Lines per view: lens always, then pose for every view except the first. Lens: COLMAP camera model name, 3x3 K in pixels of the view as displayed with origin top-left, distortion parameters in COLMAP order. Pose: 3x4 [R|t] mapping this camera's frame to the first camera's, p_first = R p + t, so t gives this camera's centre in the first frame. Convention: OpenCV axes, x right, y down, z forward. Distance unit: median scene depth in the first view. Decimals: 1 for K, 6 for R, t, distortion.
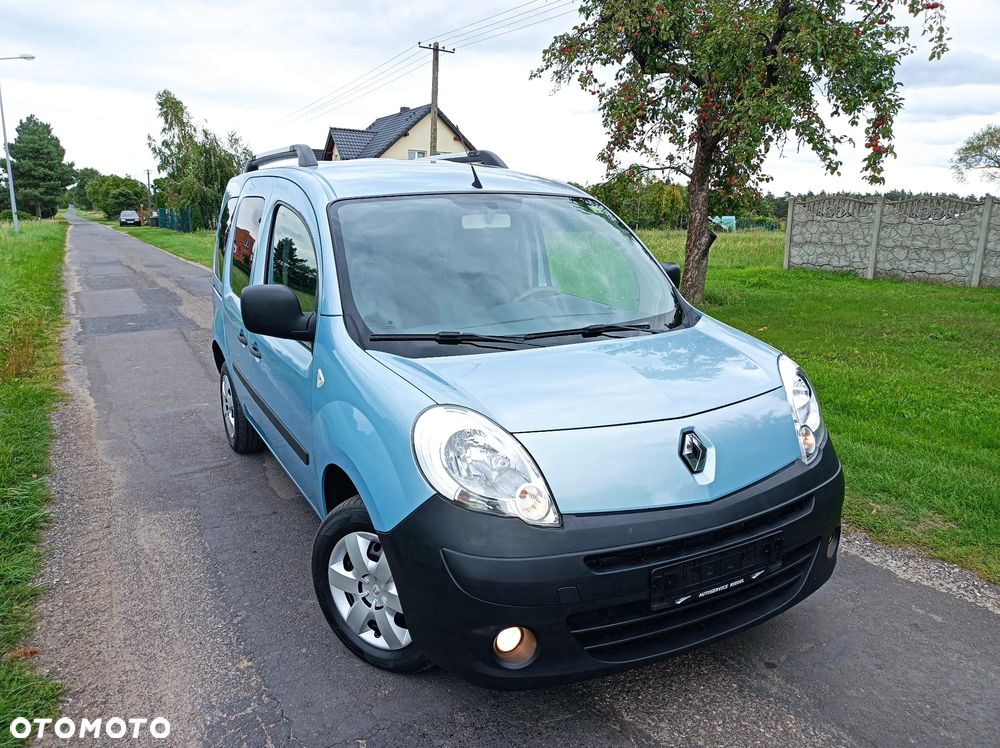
lens RADIAL K [[743.2, 0, 500.0], [0, 743.2, 374.0], [0, 0, 1]] dist [0.028065, -0.014806]
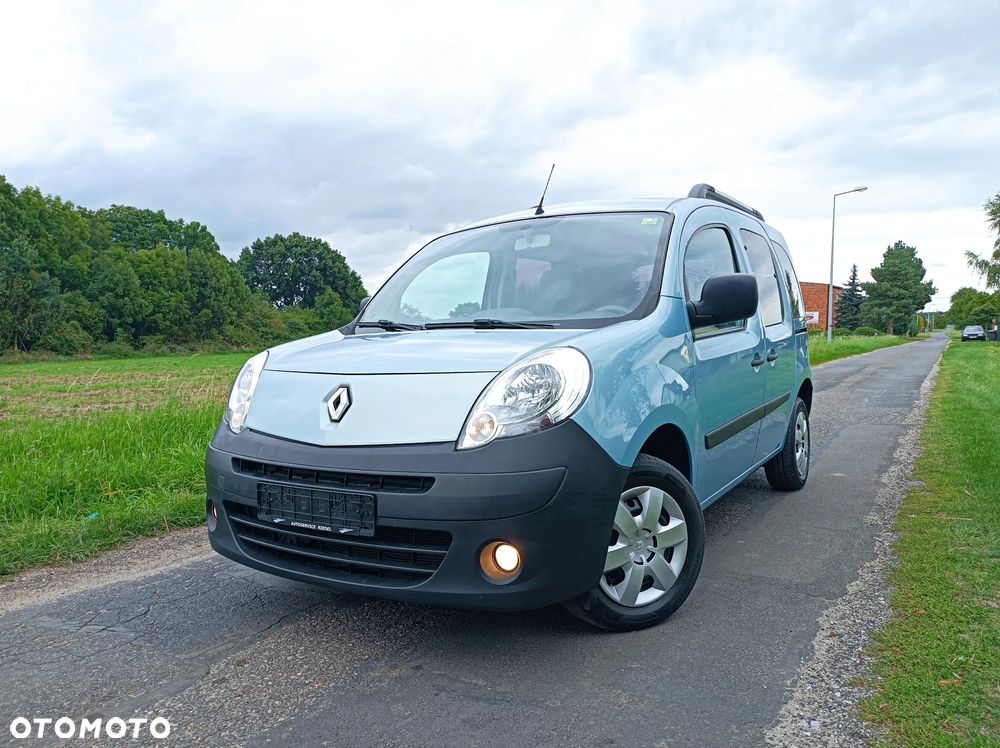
lens RADIAL K [[743.3, 0, 500.9], [0, 743.3, 371.5], [0, 0, 1]] dist [0.032302, -0.018692]
pose [[0.492620, 0.039425, -0.869351, 0.352204], [-0.178715, 0.982264, -0.056723, 0.020912], [0.851696, 0.183309, 0.490929, 0.171482]]
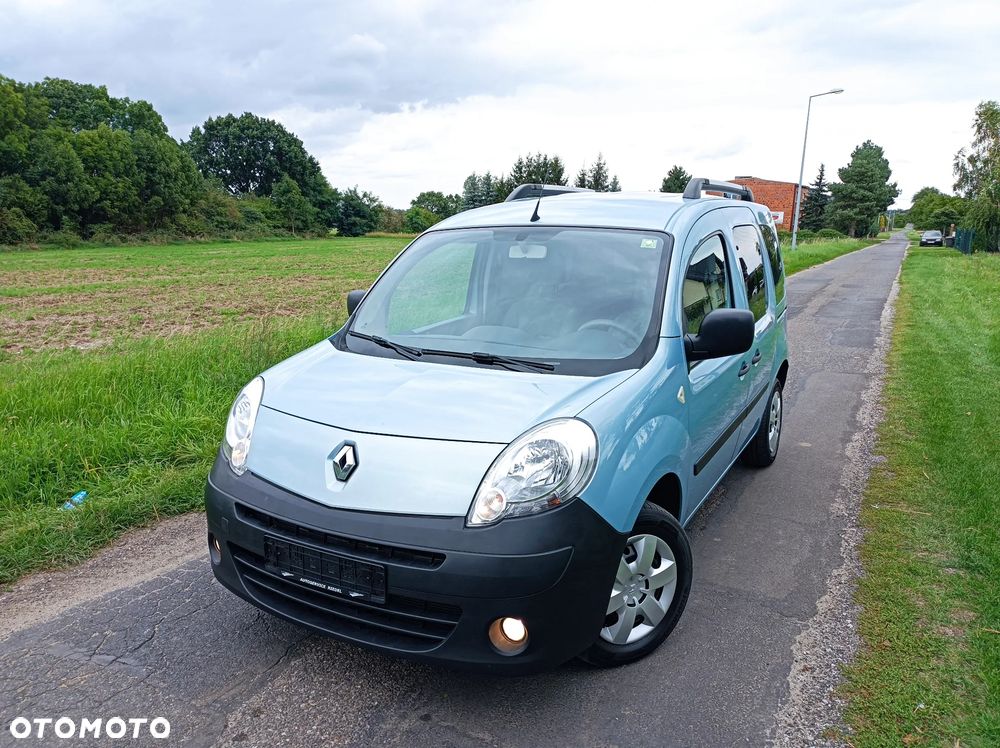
lens RADIAL K [[743.3, 0, 500.9], [0, 743.3, 371.5], [0, 0, 1]] dist [0.032302, -0.018692]
pose [[0.534096, 0.170916, -0.827967, 0.337869], [-0.193581, 0.978056, 0.077025, -0.041680], [0.822963, 0.119140, 0.555461, 0.146055]]
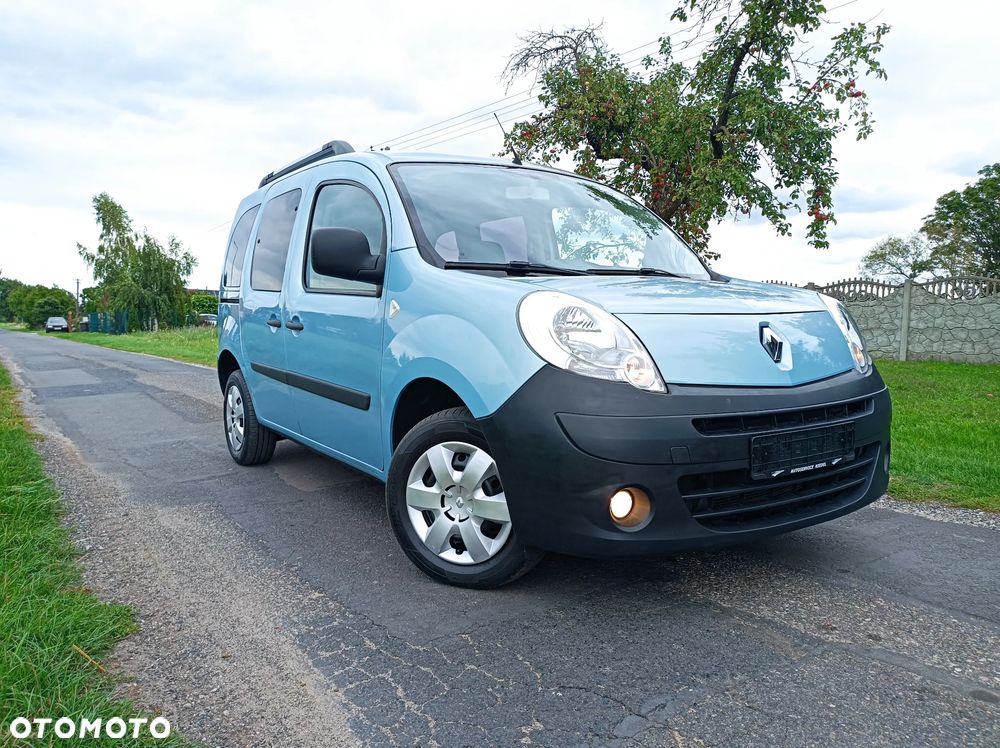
lens RADIAL K [[743.2, 0, 500.0], [0, 743.2, 374.0], [0, 0, 1]] dist [0.028065, -0.014806]
pose [[0.996099, -0.007105, 0.087959, -0.058451], [0.020001, 0.988990, -0.146626, 0.078297], [-0.085949, 0.147813, 0.985274, -0.003482]]
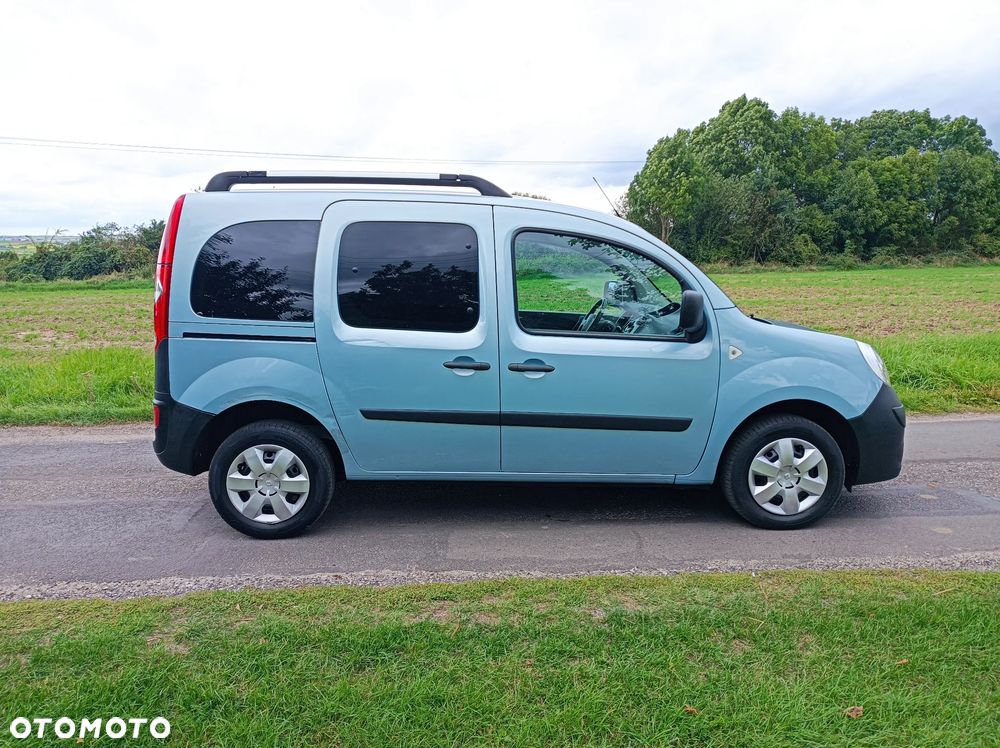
lens RADIAL K [[743.3, 0, 500.9], [0, 743.3, 371.5], [0, 0, 1]] dist [0.032302, -0.018692]
pose [[-0.441085, 0.153027, -0.884323, 0.451145], [-0.183217, 0.949250, 0.255649, -0.145158], [0.878564, 0.274786, -0.390662, 0.664029]]
